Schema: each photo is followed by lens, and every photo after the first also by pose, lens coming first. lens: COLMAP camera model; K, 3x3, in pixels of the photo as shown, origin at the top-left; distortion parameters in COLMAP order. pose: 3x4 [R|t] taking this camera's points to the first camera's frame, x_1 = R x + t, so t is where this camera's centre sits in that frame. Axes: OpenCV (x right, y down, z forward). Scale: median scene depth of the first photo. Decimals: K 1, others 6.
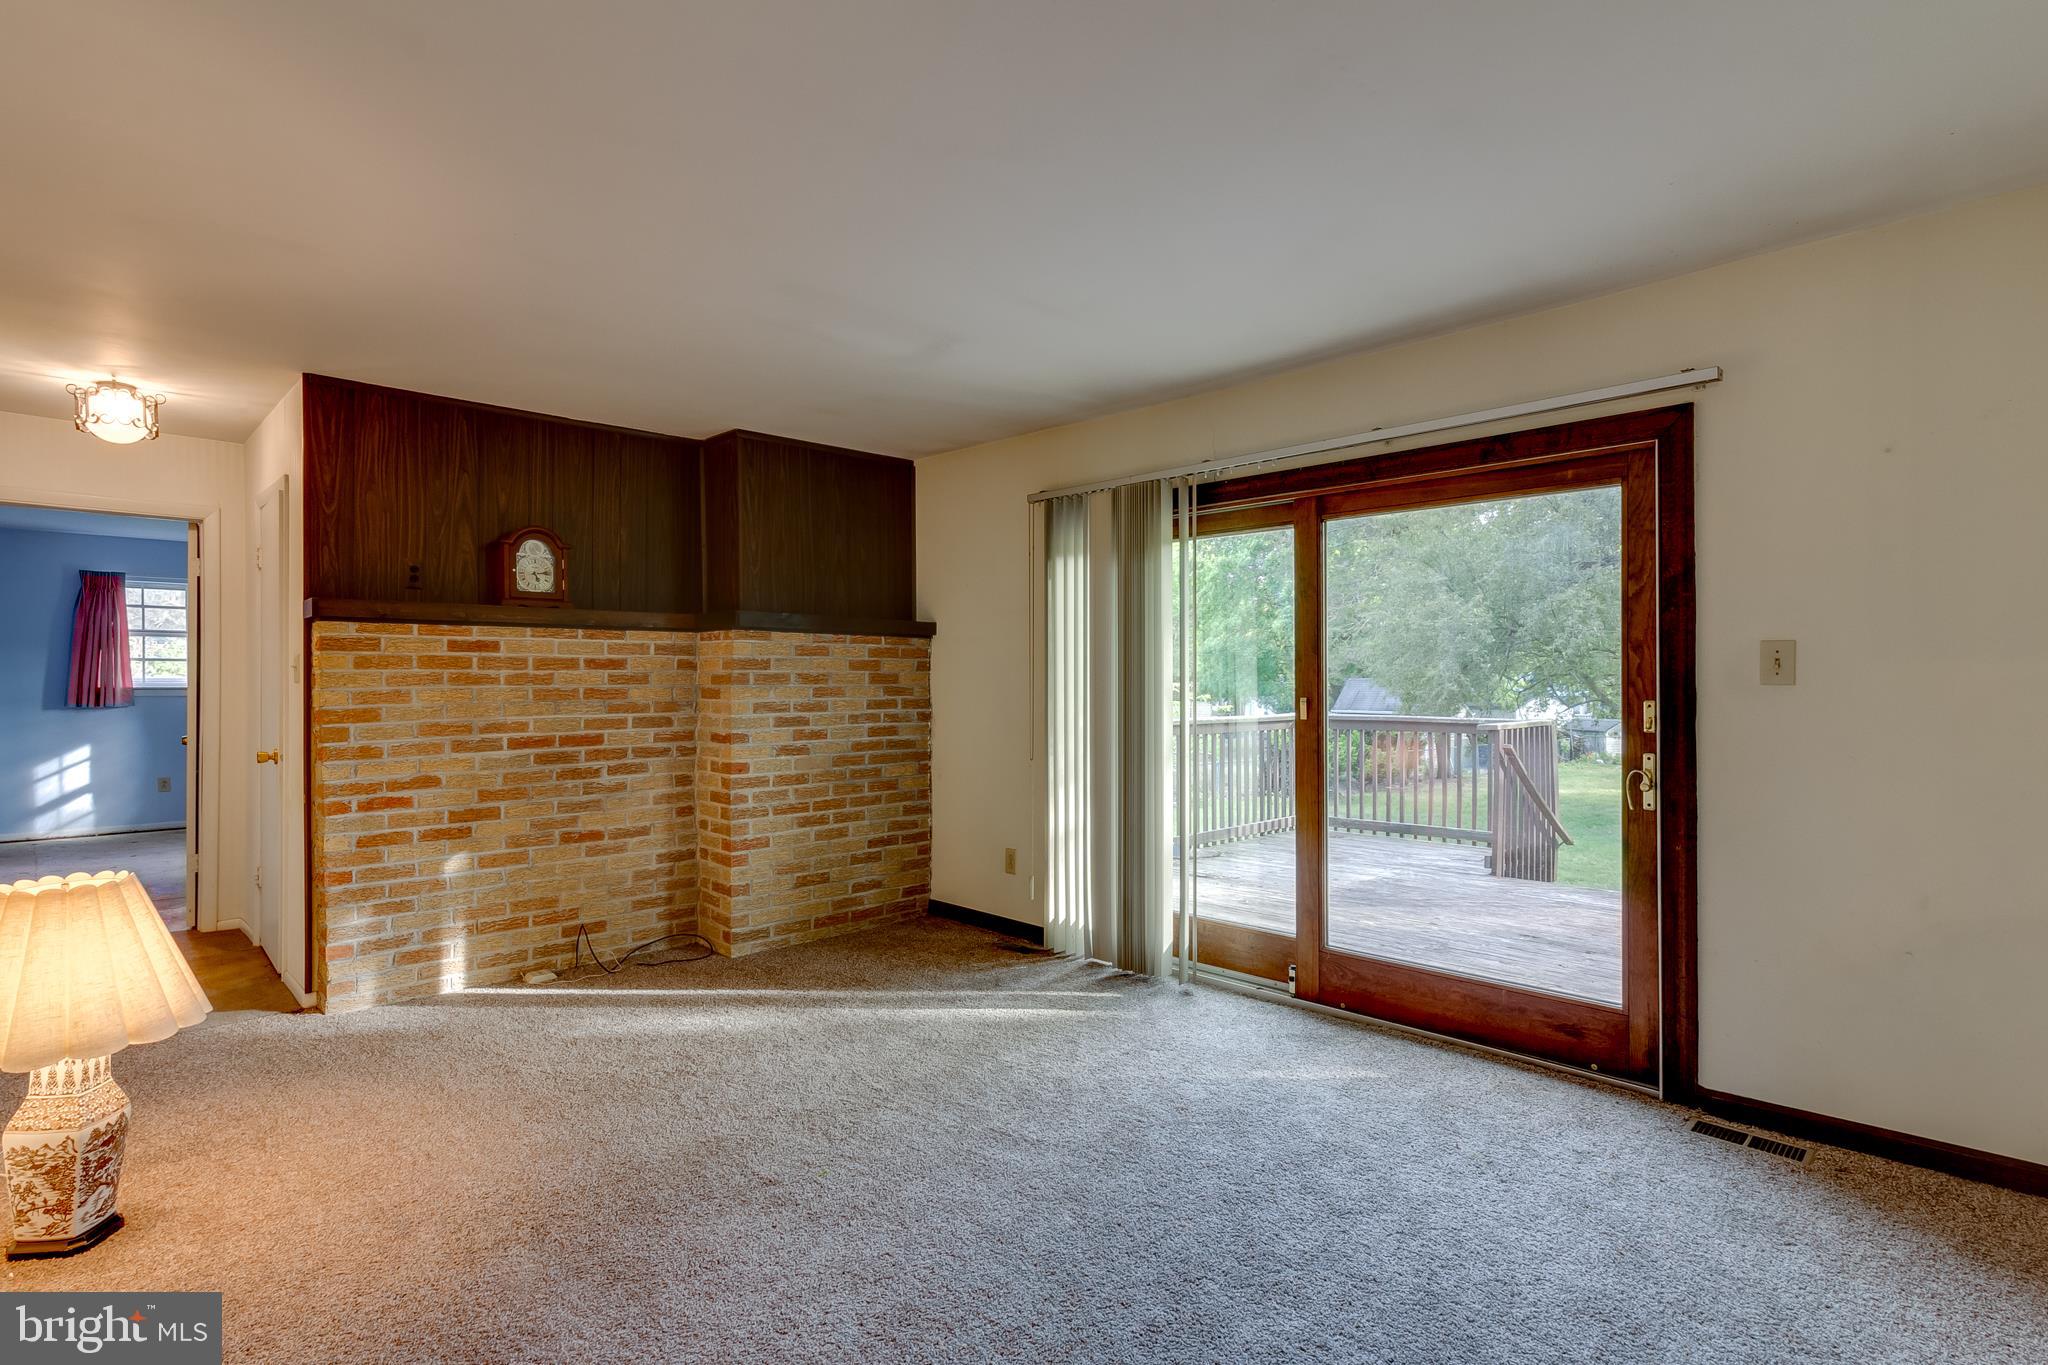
lens RADIAL K [[963.2, 0, 979.6], [0, 963.2, 683.1], [0, 0, 1]] dist [0.003695, -0.000582]
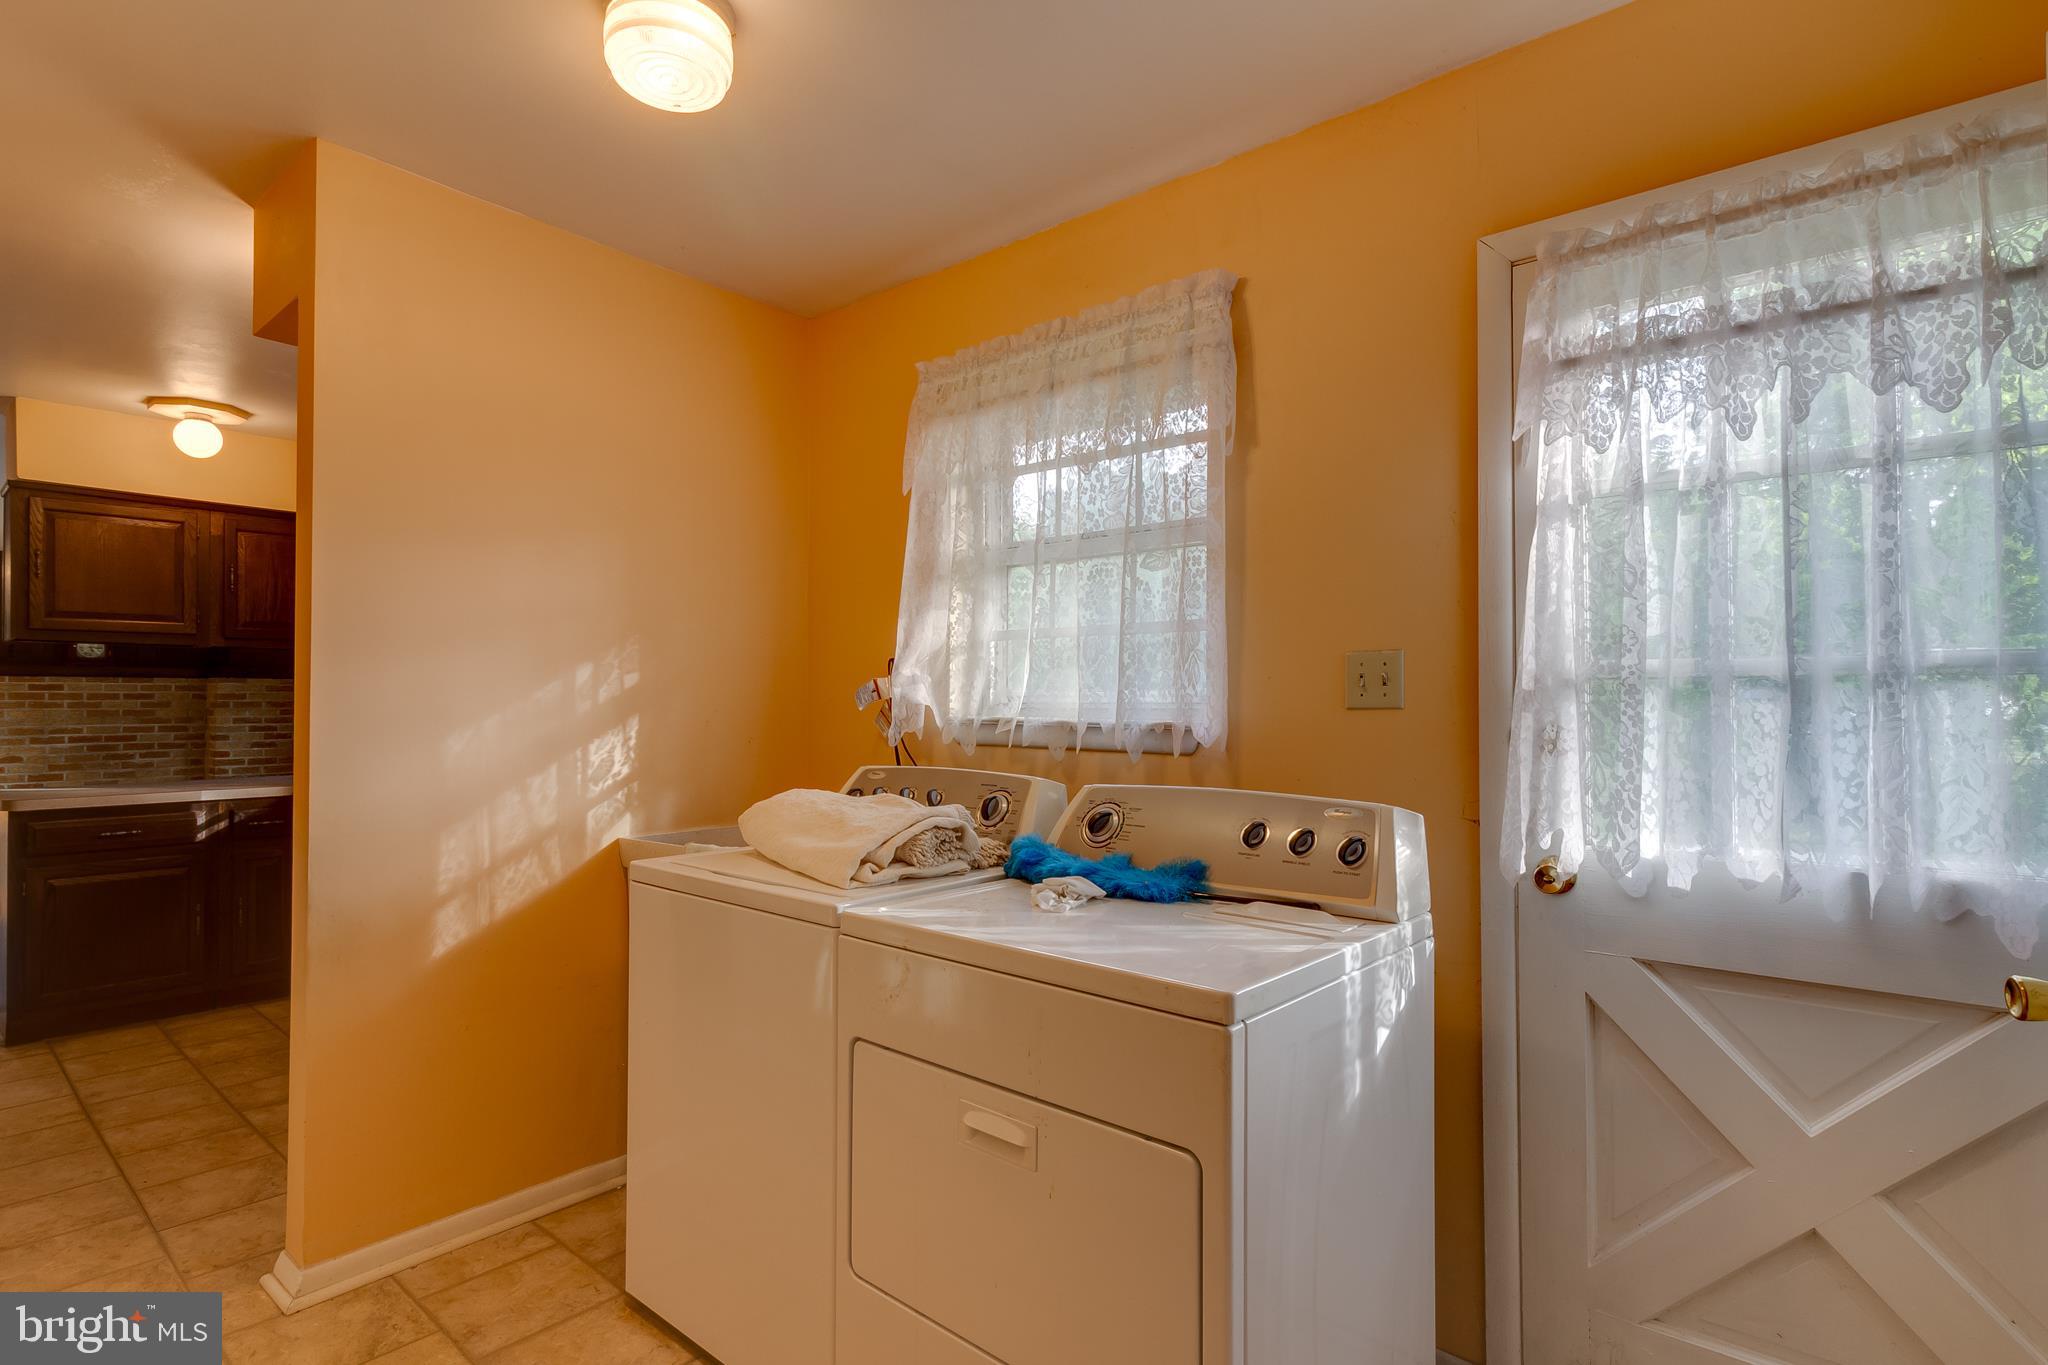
lens RADIAL K [[963.2, 0, 1016.4], [0, 963.2, 687.6], [0, 0, 1]] dist [0.003695, -0.000582]
pose [[0.996045, 0.001471, 0.088832, 1.119157], [0.000245, 0.999814, -0.019300, -0.001189], [-0.088844, 0.019245, 0.995860, -0.977343]]
